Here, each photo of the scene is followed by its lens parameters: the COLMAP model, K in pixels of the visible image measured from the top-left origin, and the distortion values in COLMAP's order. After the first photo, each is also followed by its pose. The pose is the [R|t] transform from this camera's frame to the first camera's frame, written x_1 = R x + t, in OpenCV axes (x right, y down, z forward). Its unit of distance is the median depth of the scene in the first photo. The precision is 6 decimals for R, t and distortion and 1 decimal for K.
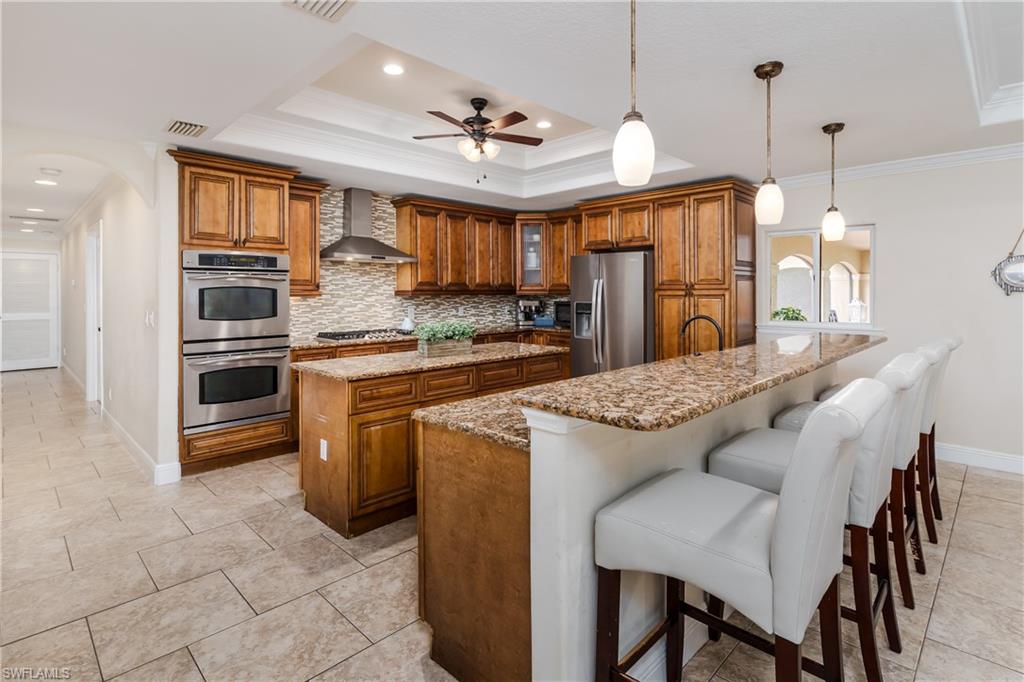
lens RADIAL K [[504.5, 0, 510.3], [0, 504.5, 293.5], [0, 0, 1]] dist [0.000724, 0.000120]
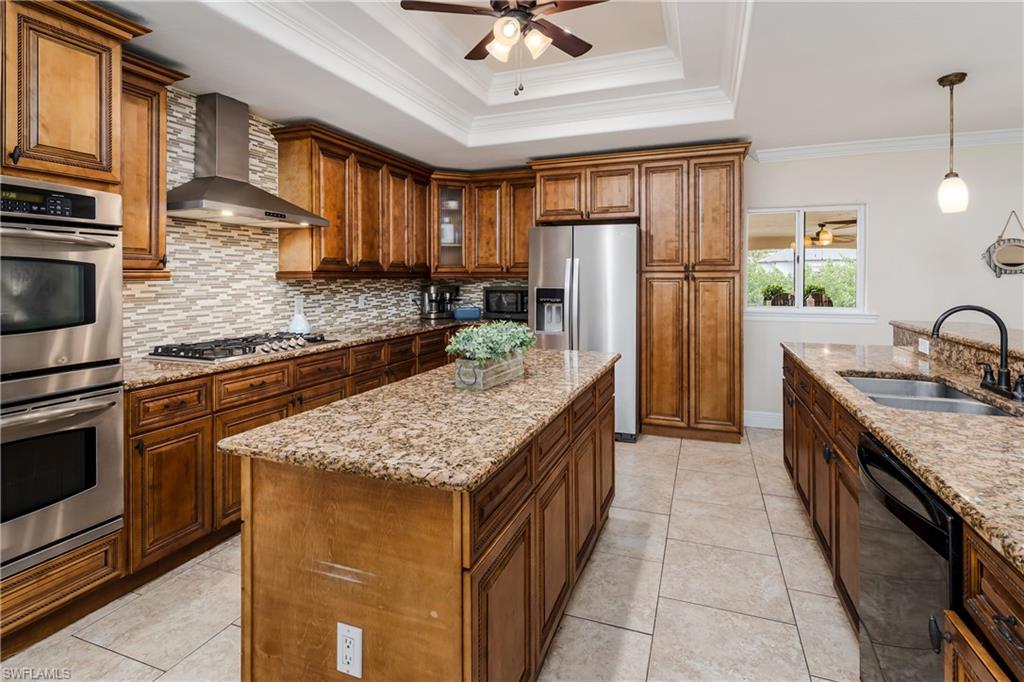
lens RADIAL K [[510.4, 0, 511.3], [0, 510.4, 277.2], [0, 0, 1]] dist [0.000785, -0.000116]
pose [[0.914135, 0.000660, 0.405409, -0.228209], [0.000922, 0.999993, -0.003706, 0.004018], [-0.405408, 0.003762, 0.914128, 0.307959]]
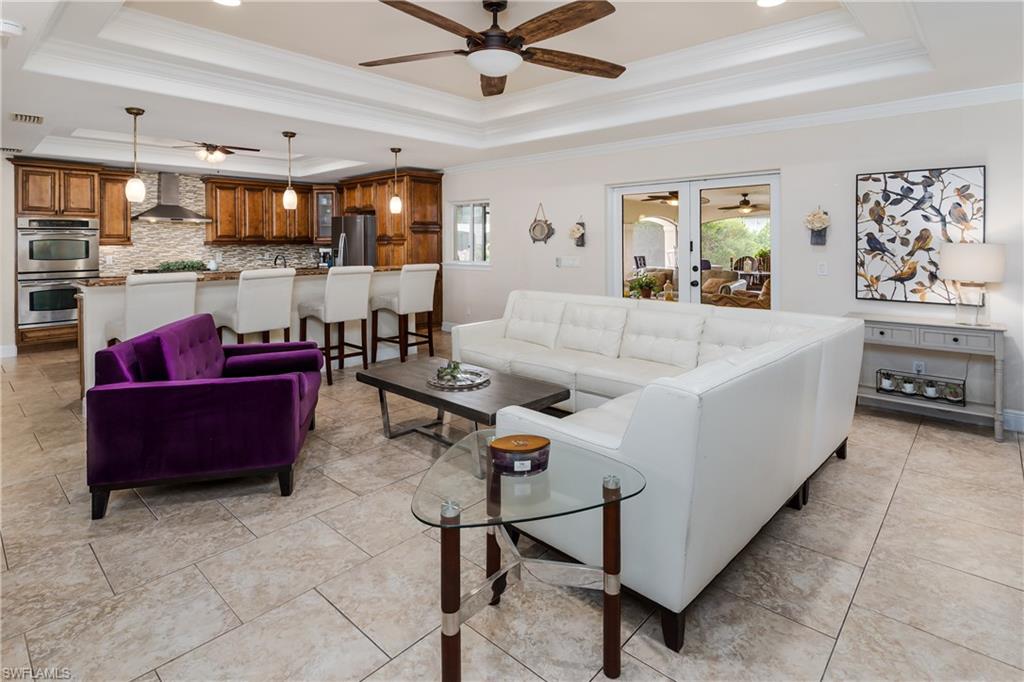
lens RADIAL K [[518.0, 0, 532.2], [0, 518.0, 242.6], [0, 0, 1]] dist [0.001477, -0.000115]
pose [[0.997904, -0.003497, 0.064610, 0.630275], [0.003630, 0.999992, -0.001939, 0.004256], [-0.064602, 0.002170, 0.997909, -0.549816]]
